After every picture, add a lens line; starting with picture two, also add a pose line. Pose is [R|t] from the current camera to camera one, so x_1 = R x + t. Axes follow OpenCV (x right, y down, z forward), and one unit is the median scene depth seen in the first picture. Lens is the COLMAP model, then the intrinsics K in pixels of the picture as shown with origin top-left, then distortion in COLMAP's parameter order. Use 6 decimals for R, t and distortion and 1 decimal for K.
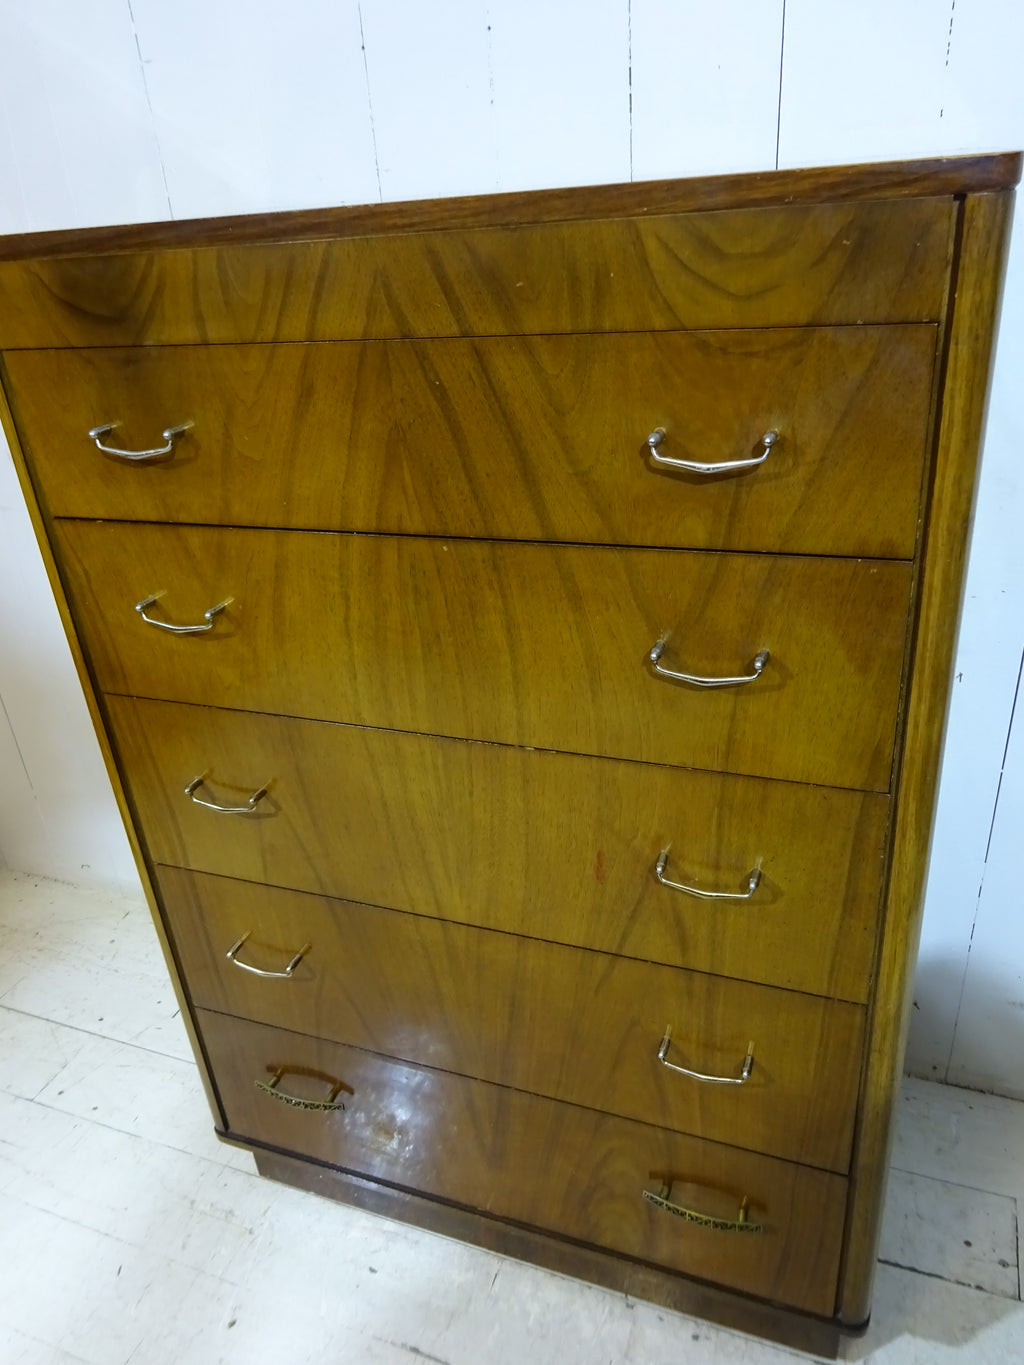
lens RADIAL K [[1004.9, 0, 508.8], [0, 1004.9, 685.7], [0, 0, 1]] dist [0.012706, -0.019243]
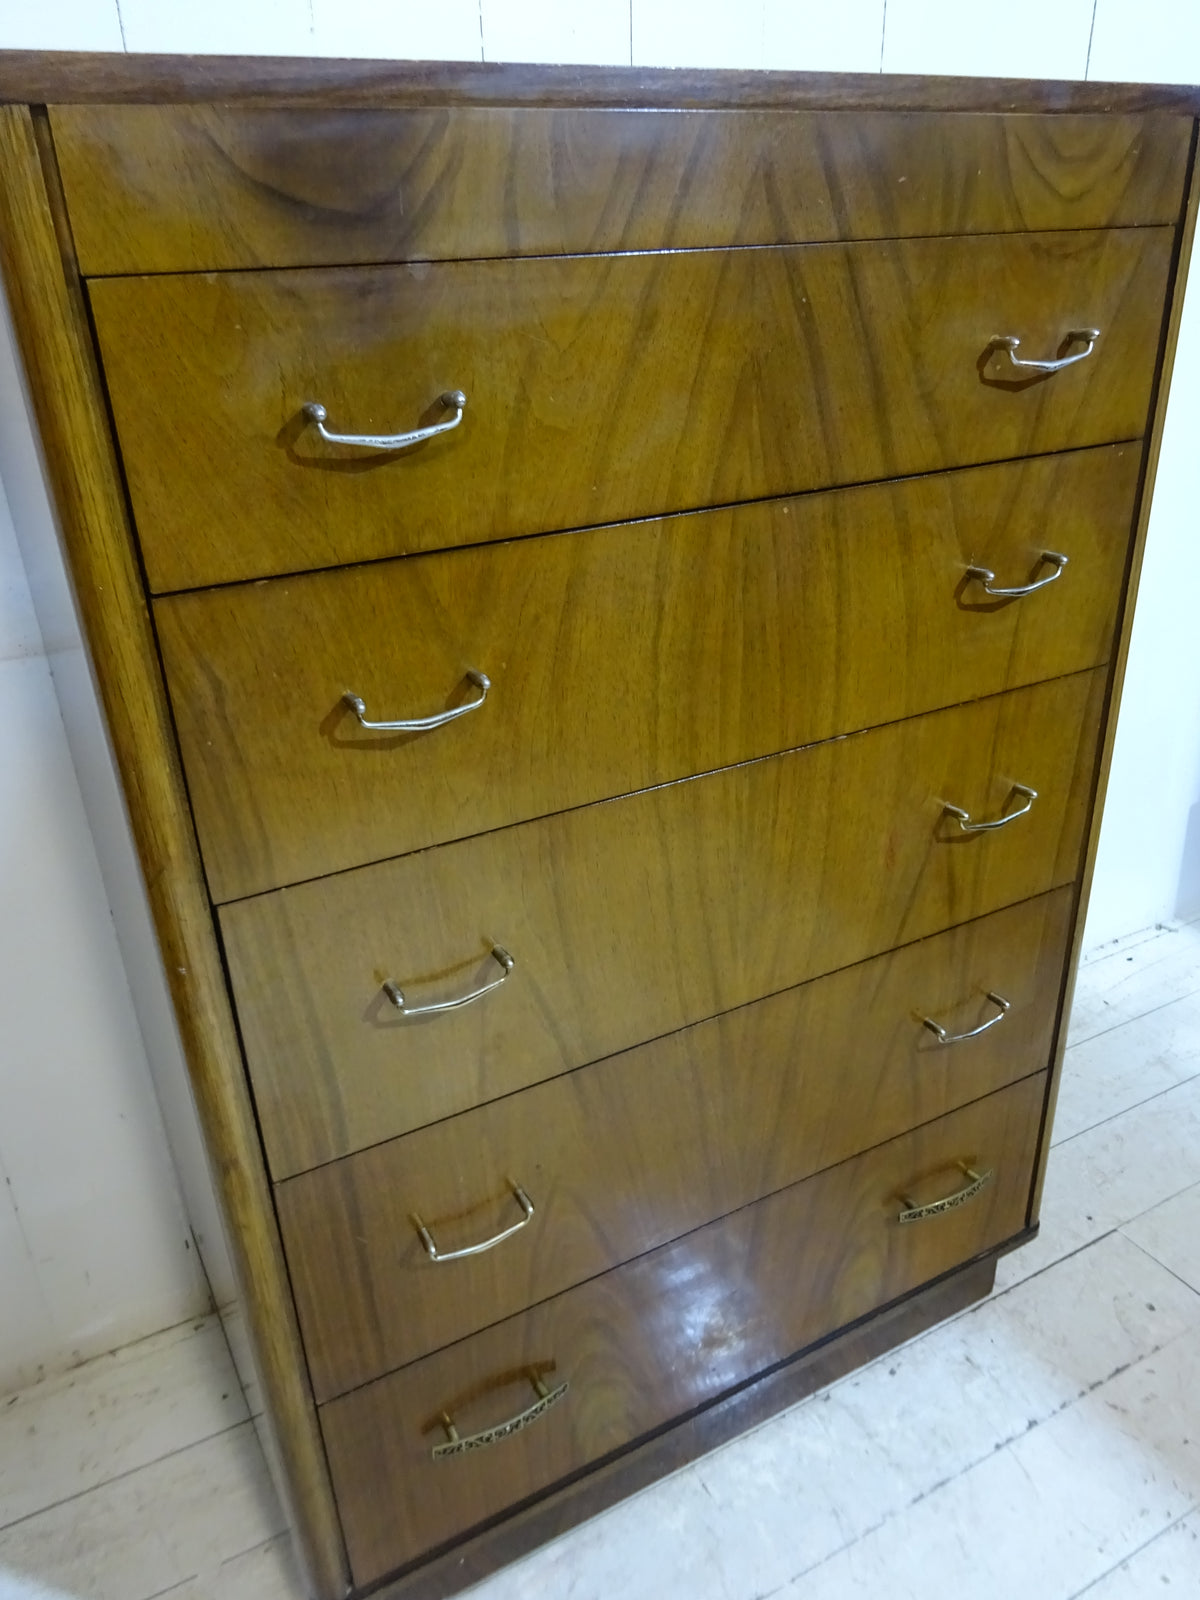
lens RADIAL K [[1177.9, 0, 598.2], [0, 1177.9, 801.5], [0, 0, 1]] dist [0.012706, -0.019243]
pose [[0.640899, -0.278526, 0.715312, -0.899534], [0.335184, 0.939863, 0.065646, -0.024486], [-0.690580, 0.197688, 0.695715, 0.456703]]
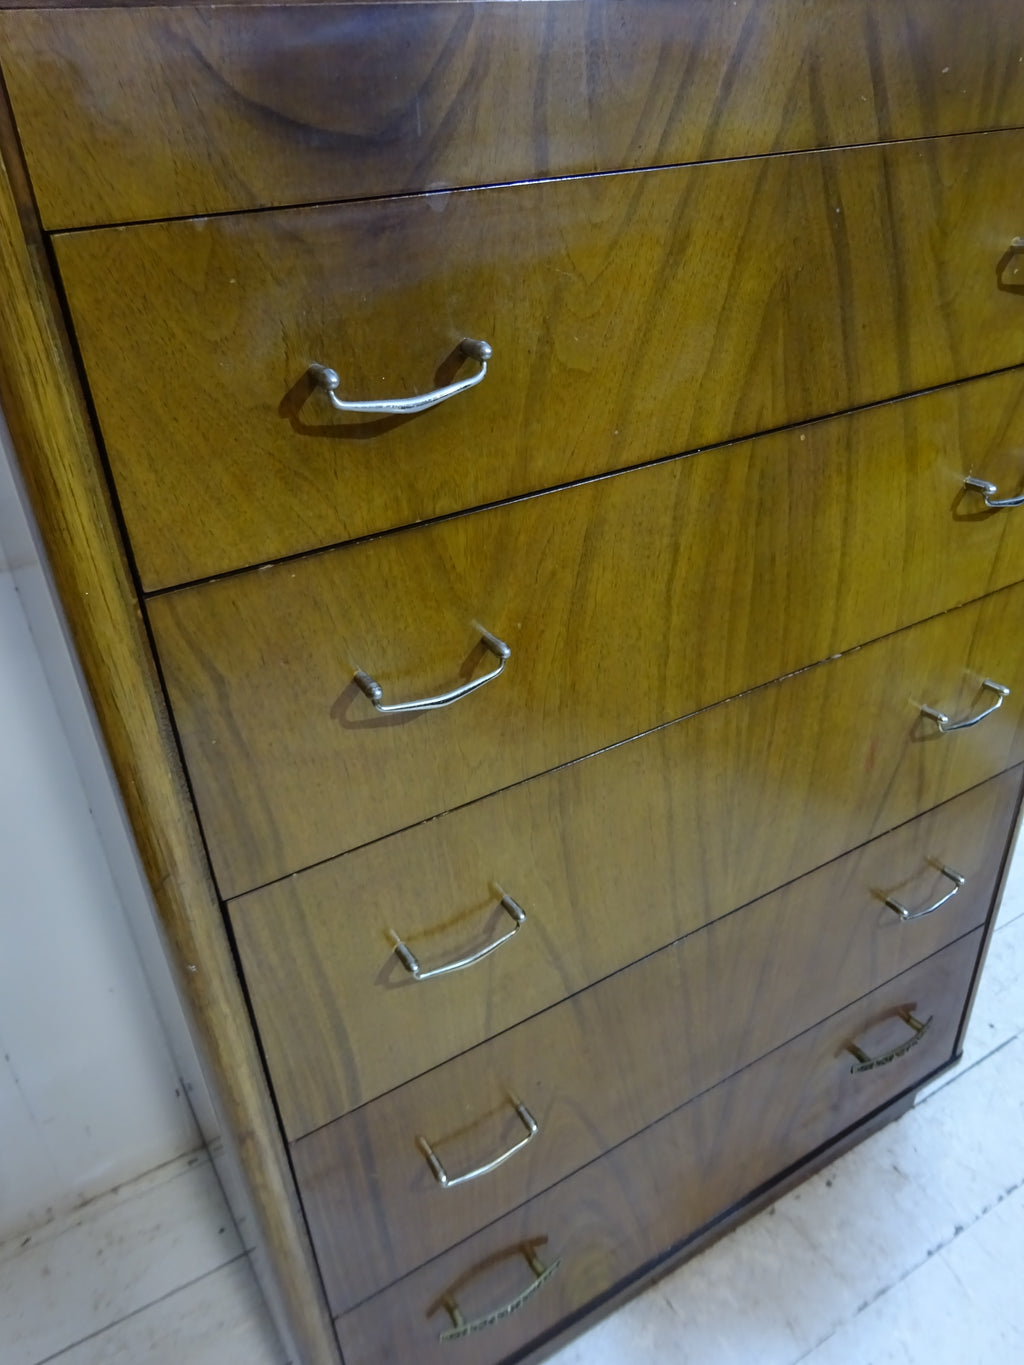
lens RADIAL K [[1004.9, 0, 511.1], [0, 1004.9, 683.7], [0, 0, 1]] dist [0.012706, -0.019243]
pose [[0.611221, -0.363644, 0.702974, -0.796726], [0.357644, 0.919245, 0.164556, -0.164608], [-0.706045, 0.150834, 0.691917, 0.623011]]
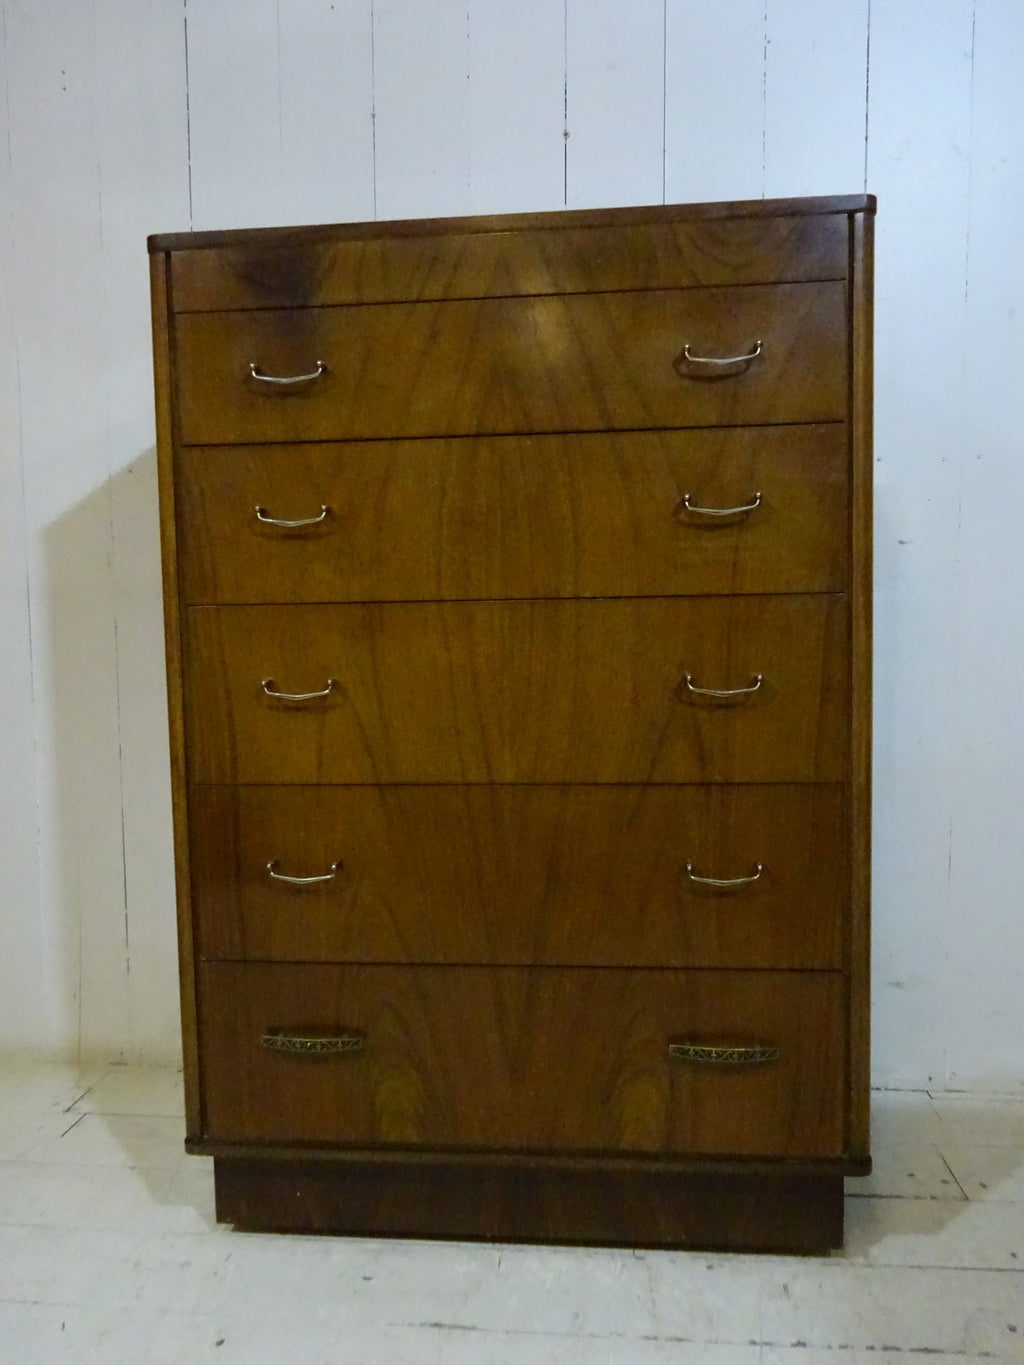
lens RADIAL K [[1004.9, 0, 511.1], [0, 1004.9, 684.5], [0, 0, 1]] dist [0.012706, -0.019243]
pose [[0.960214, 0.043107, 0.275919, -0.446739], [0.070834, 0.918110, -0.389944, 0.700575], [-0.270134, 0.393974, 0.878529, -0.098448]]
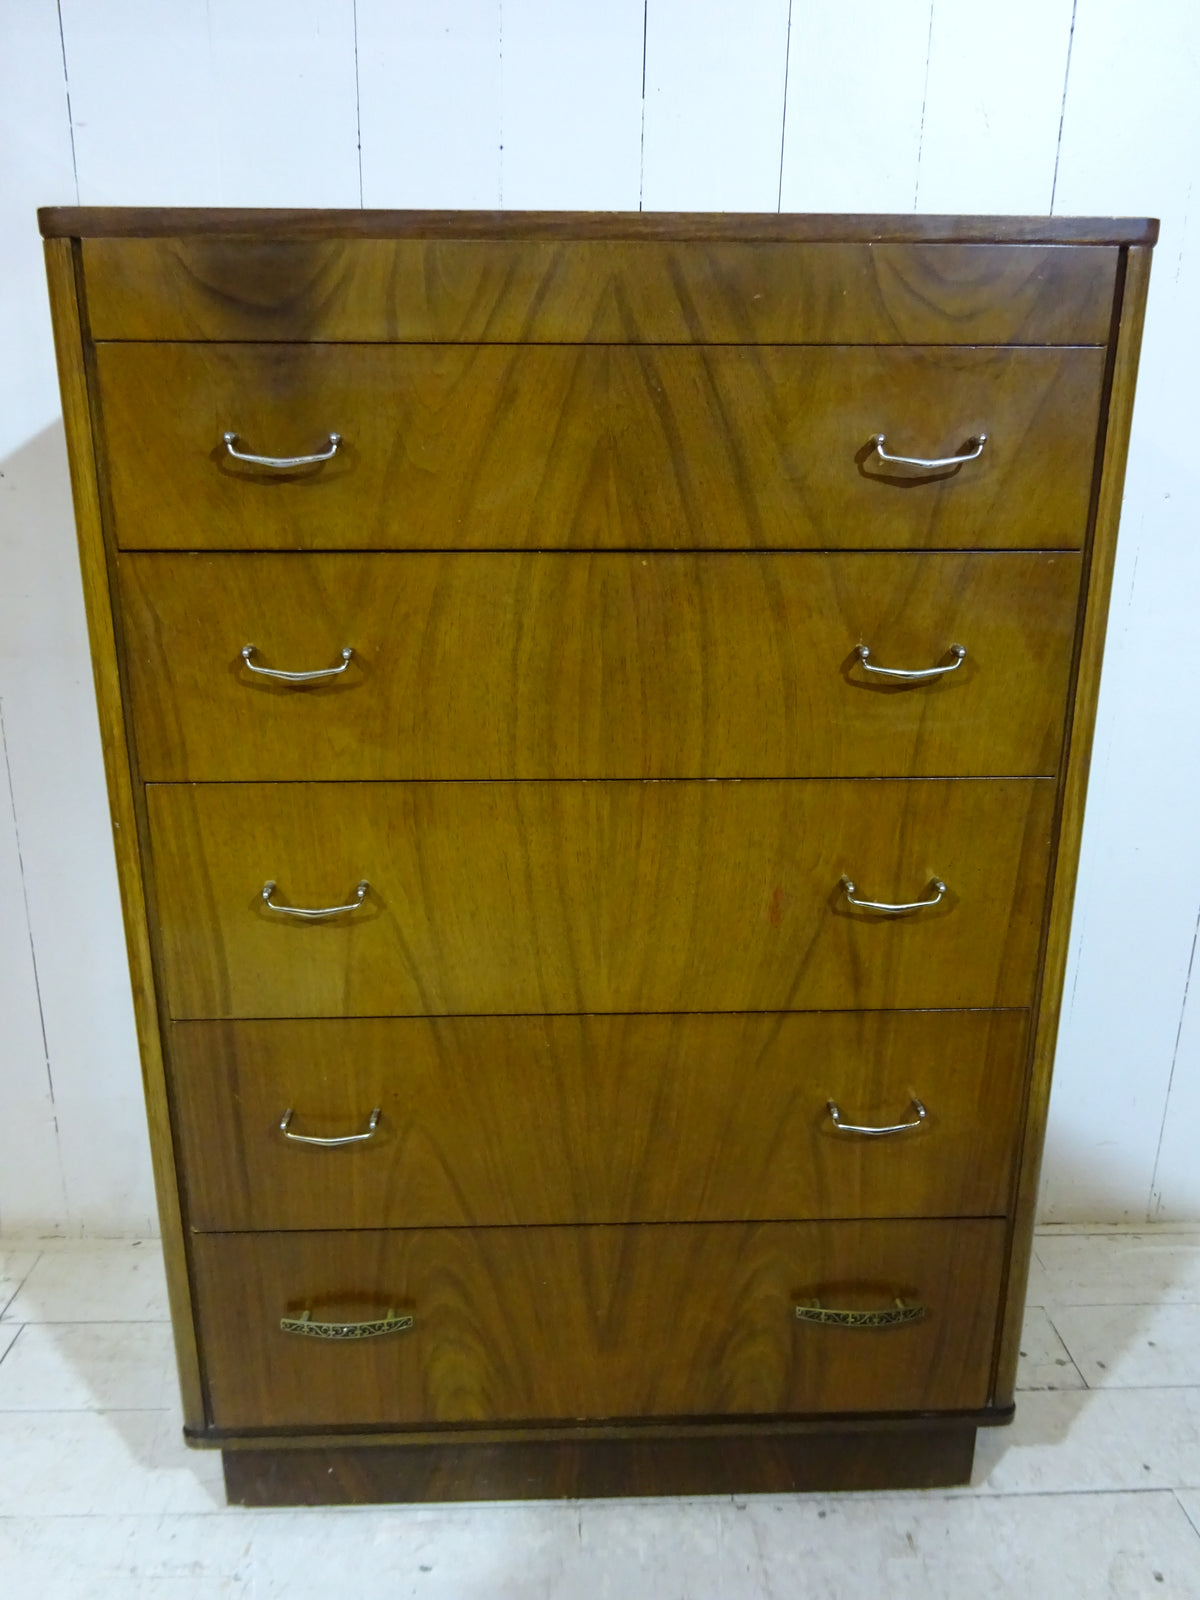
lens RADIAL K [[1177.9, 0, 598.9], [0, 1177.9, 802.5], [0, 0, 1]] dist [0.012706, -0.019243]
pose [[0.915272, -0.033053, 0.401477, -0.555397], [0.111480, 0.978488, -0.173590, 0.278267], [-0.387103, 0.203639, 0.899268, 0.026215]]
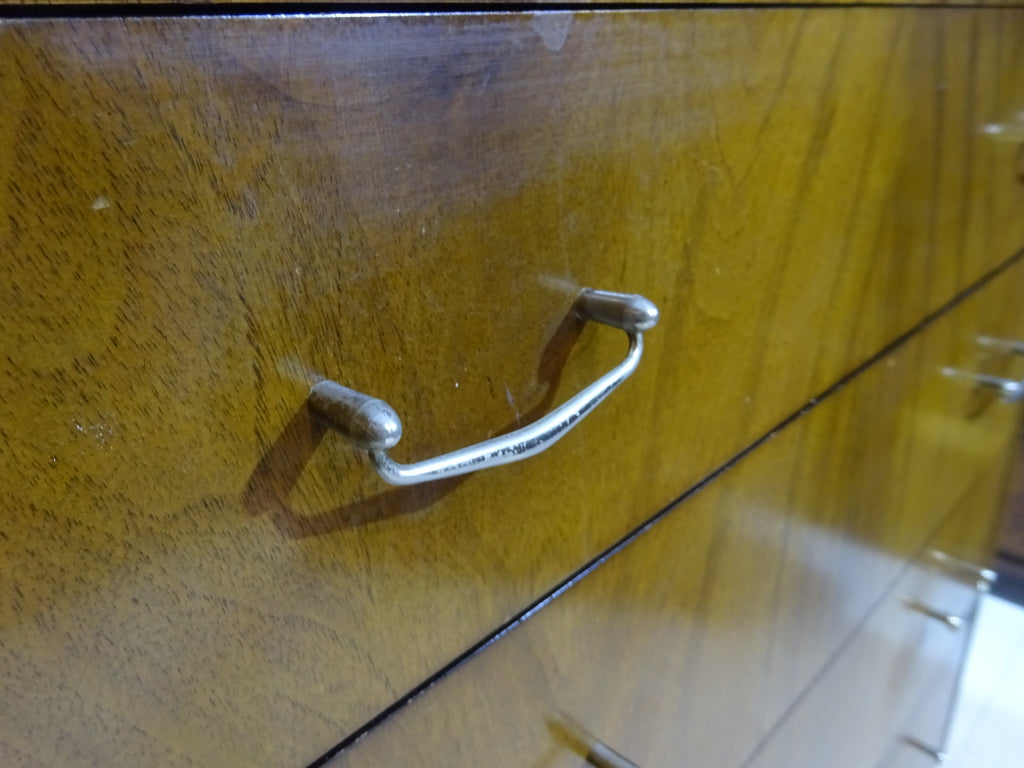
lens RADIAL K [[753.8, 0, 512.2], [0, 753.8, 386.0], [0, 0, 1]] dist [0.012706, -0.019243]
pose [[0.408226, -0.312374, 0.857773, -0.548874], [0.434487, 0.892865, 0.118375, -0.272413], [-0.802853, 0.324367, 0.500213, 0.925574]]
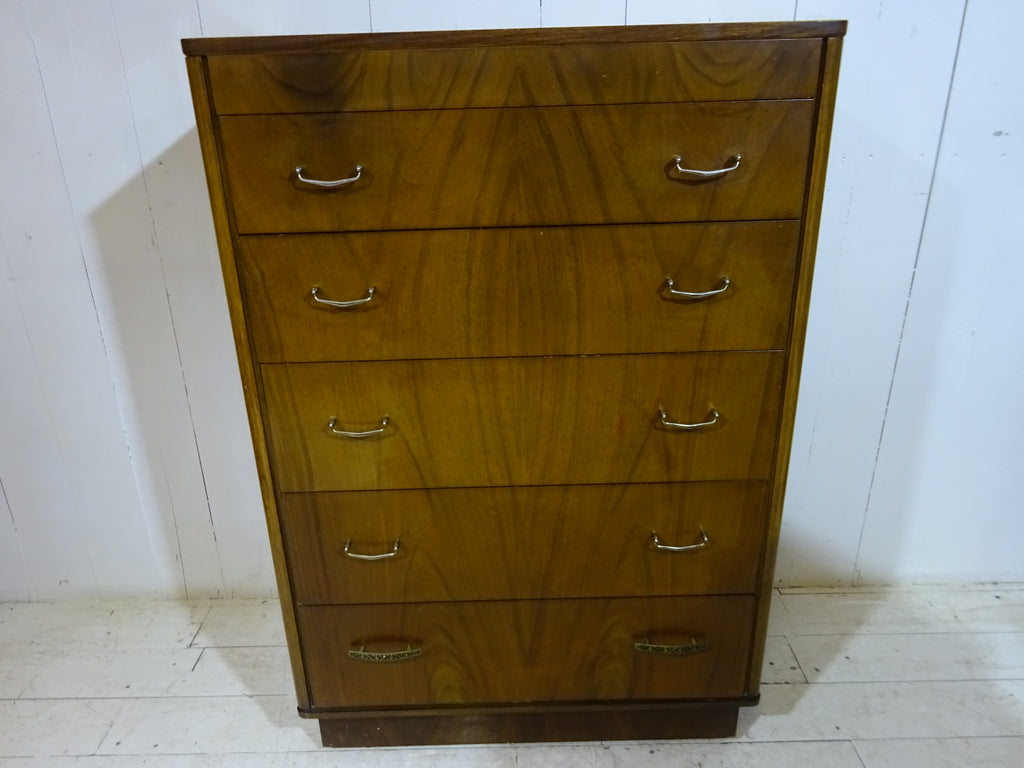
lens RADIAL K [[753.8, 0, 509.3], [0, 753.8, 387.2], [0, 0, 1]] dist [0.012706, -0.019243]
pose [[0.927002, -0.090017, 0.364095, -0.577244], [0.124314, 0.989639, -0.071837, 0.196483], [-0.353856, 0.111855, 0.928587, -0.124984]]
